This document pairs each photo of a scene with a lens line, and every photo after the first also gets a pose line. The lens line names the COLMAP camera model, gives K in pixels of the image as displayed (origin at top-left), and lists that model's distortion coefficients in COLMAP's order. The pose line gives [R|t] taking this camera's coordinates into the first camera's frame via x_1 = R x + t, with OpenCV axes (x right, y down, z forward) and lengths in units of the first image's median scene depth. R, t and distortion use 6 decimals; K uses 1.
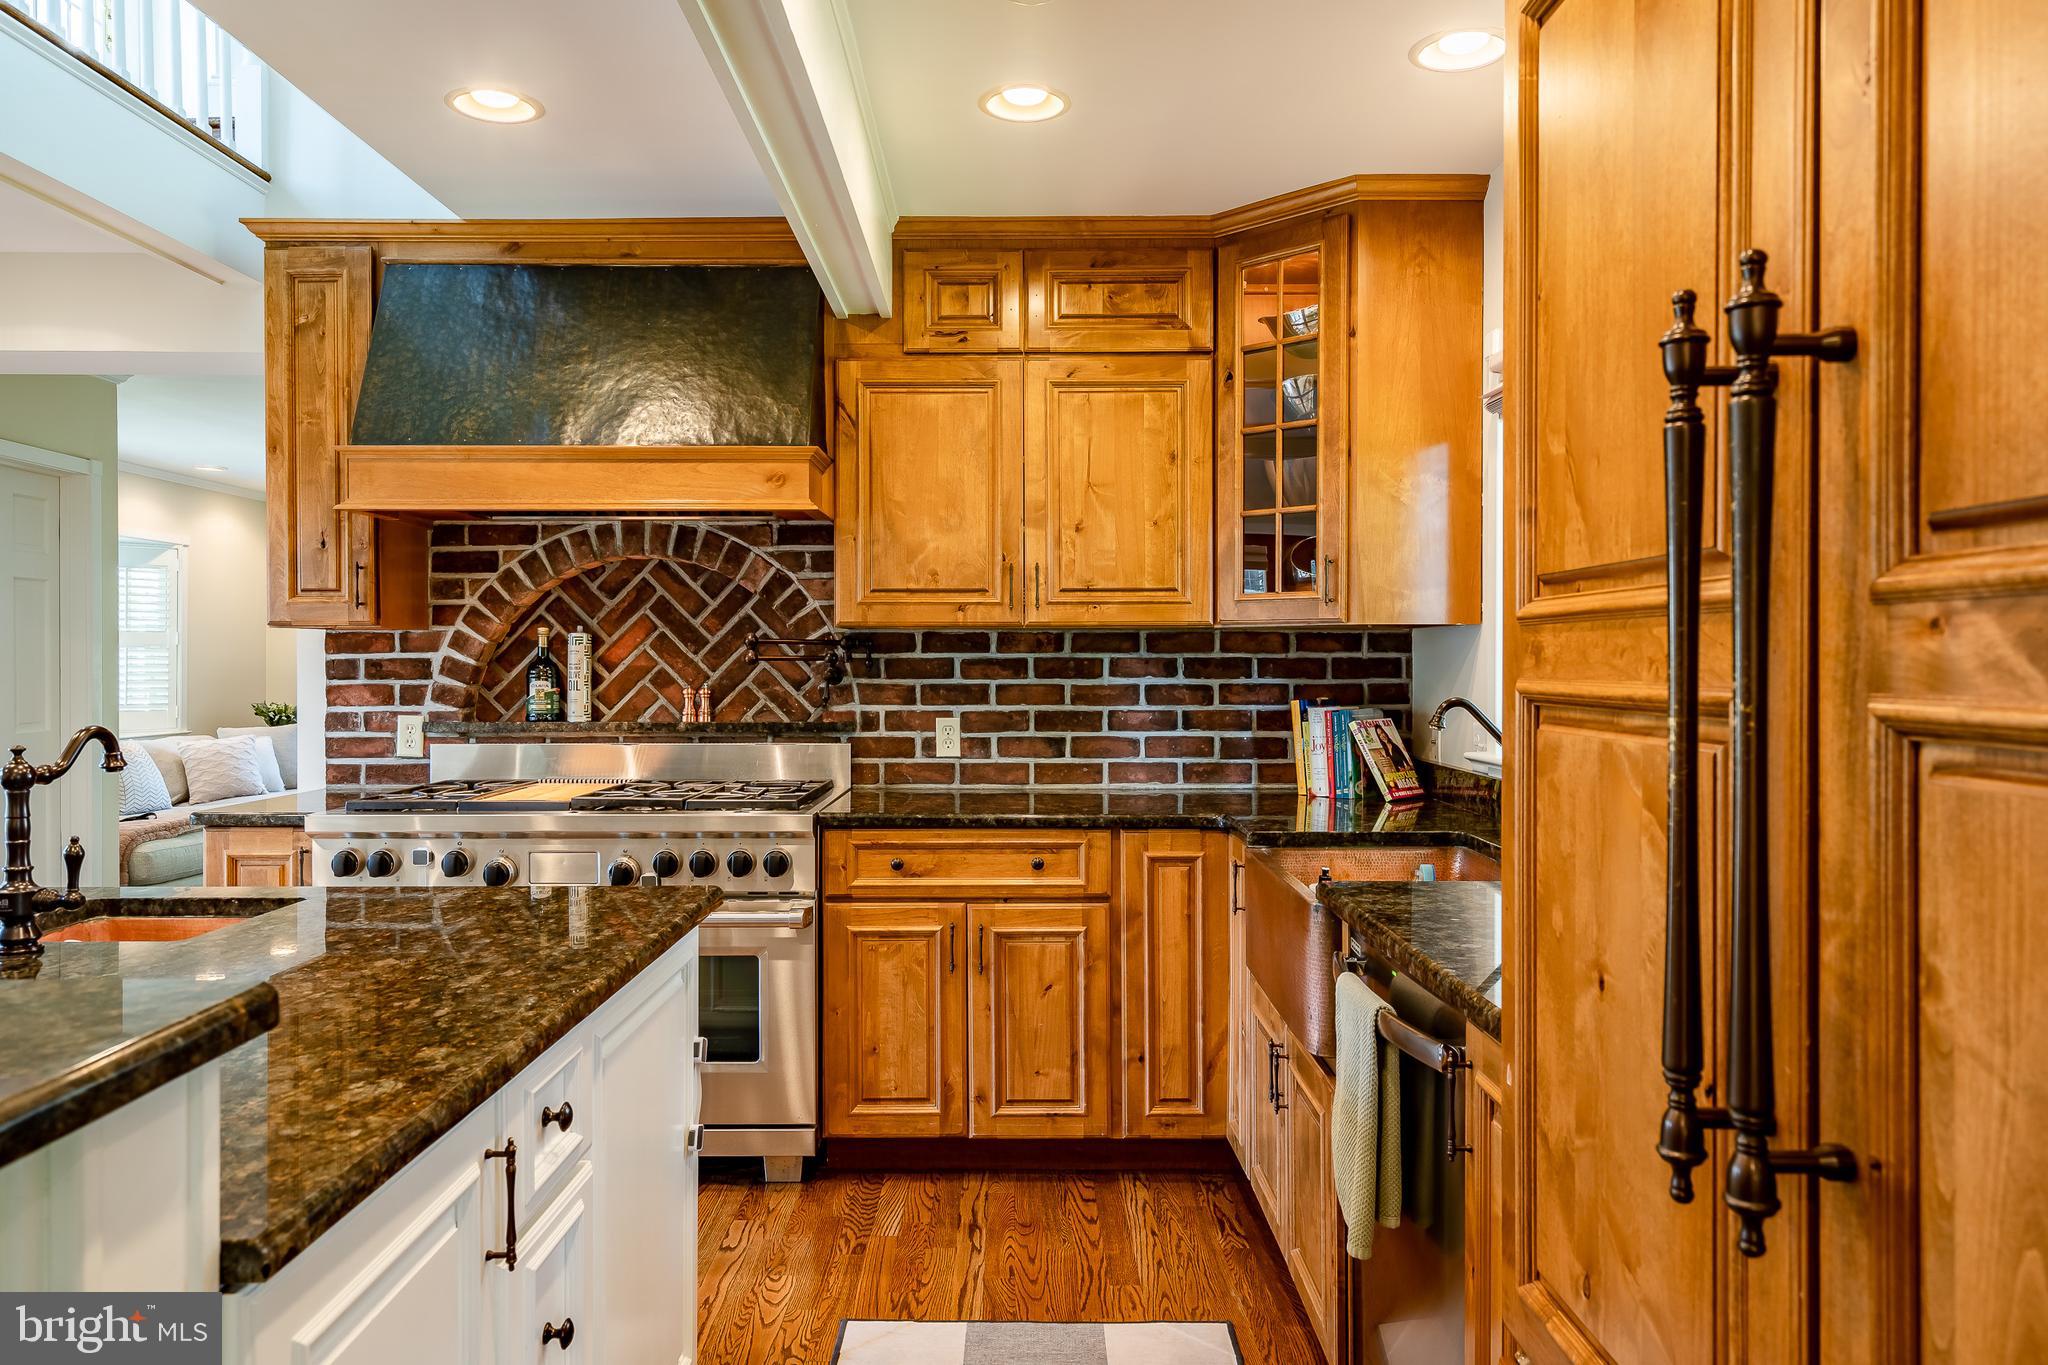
lens RADIAL K [[1366.7, 0, 1014.1], [0, 1366.7, 655.5], [0, 0, 1]] dist [0.008718, -0.000474]
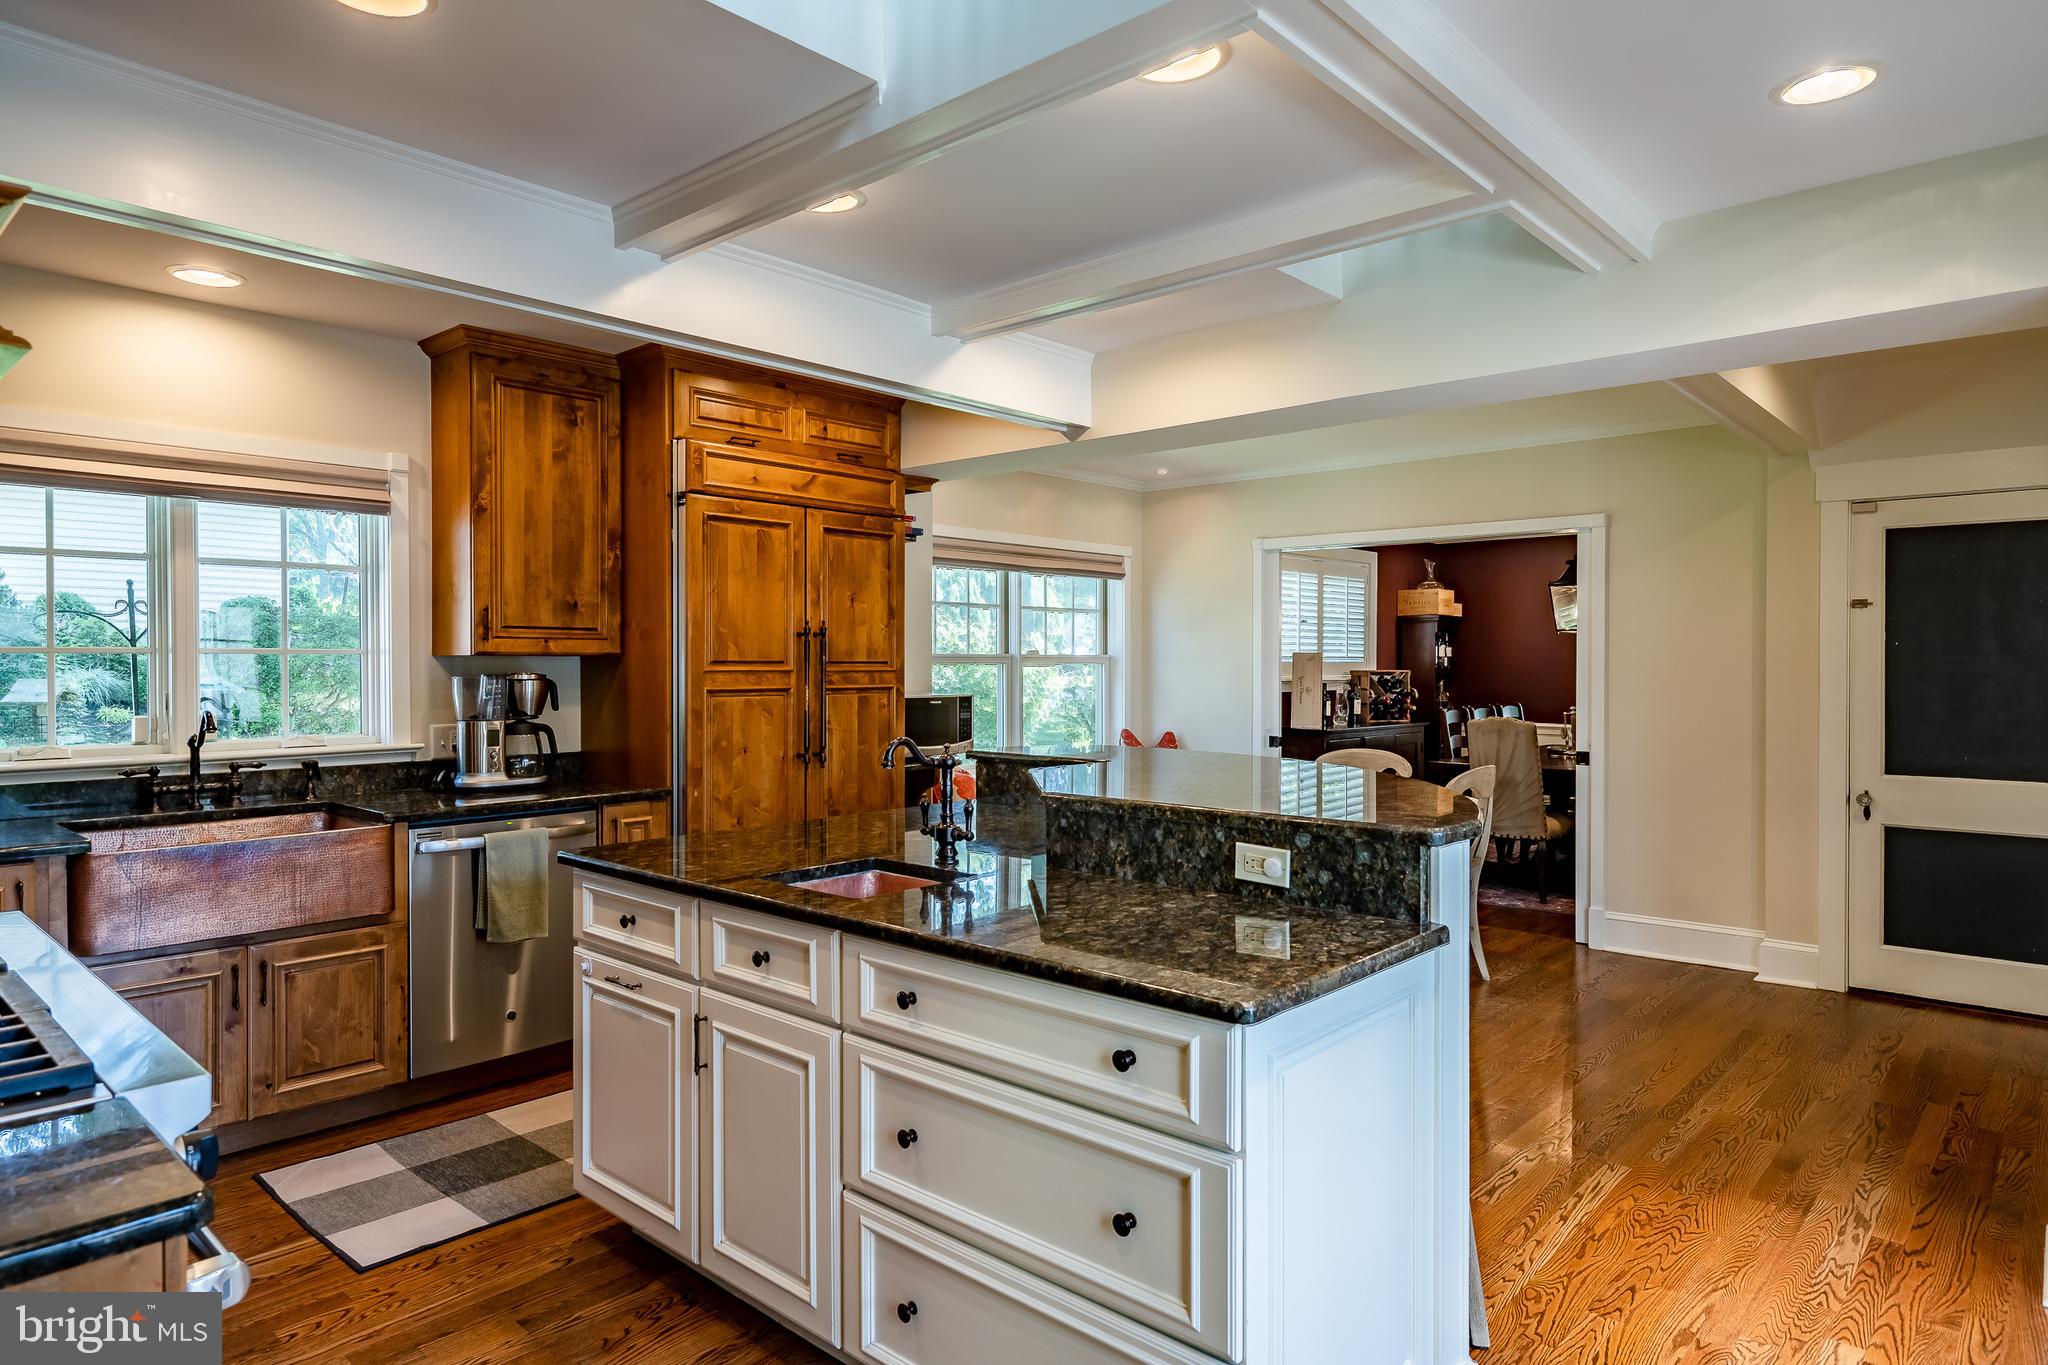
lens RADIAL K [[1217.3, 0, 1013.9], [0, 1217.3, 668.6], [0, 0, 1]] dist [0.008534, -0.002591]
pose [[-0.734351, -0.004516, 0.678755, -0.808791], [-0.003196, 0.999990, 0.003195, -0.014850], [-0.678763, 0.000177, -0.734358, 0.918325]]
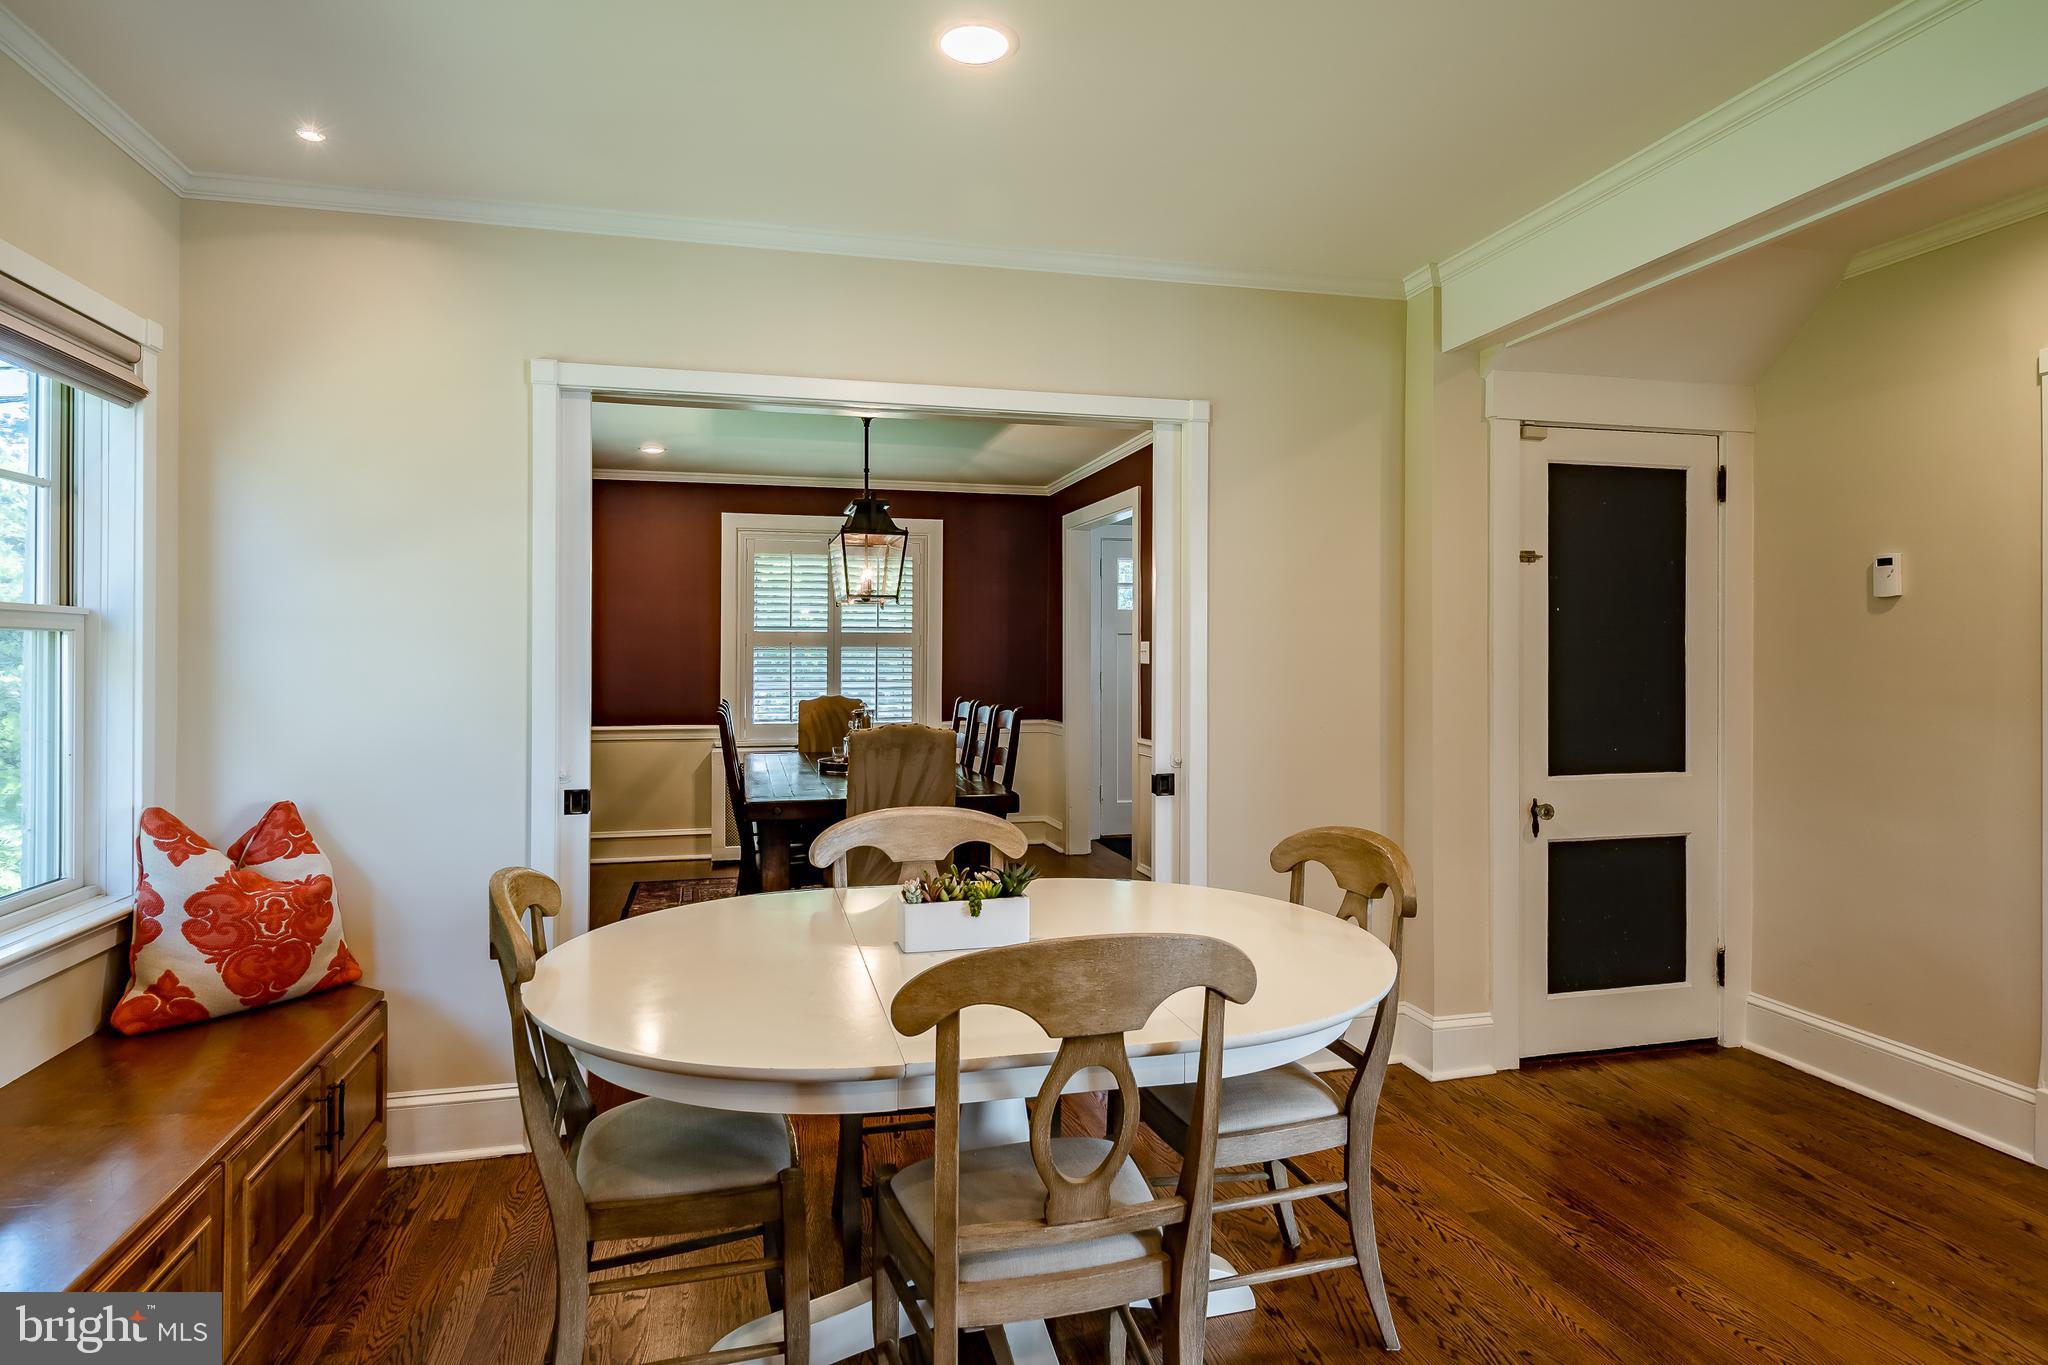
lens RADIAL K [[1113.7, 0, 1019.2], [0, 1113.7, 656.8], [0, 0, 1]] dist [0.001200, 0.001151]
pose [[-0.971336, 0.000521, -0.237711, -0.007303], [0.001305, 0.999994, -0.003142, 0.000773], [0.237708, -0.003362, -0.971331, 0.175919]]
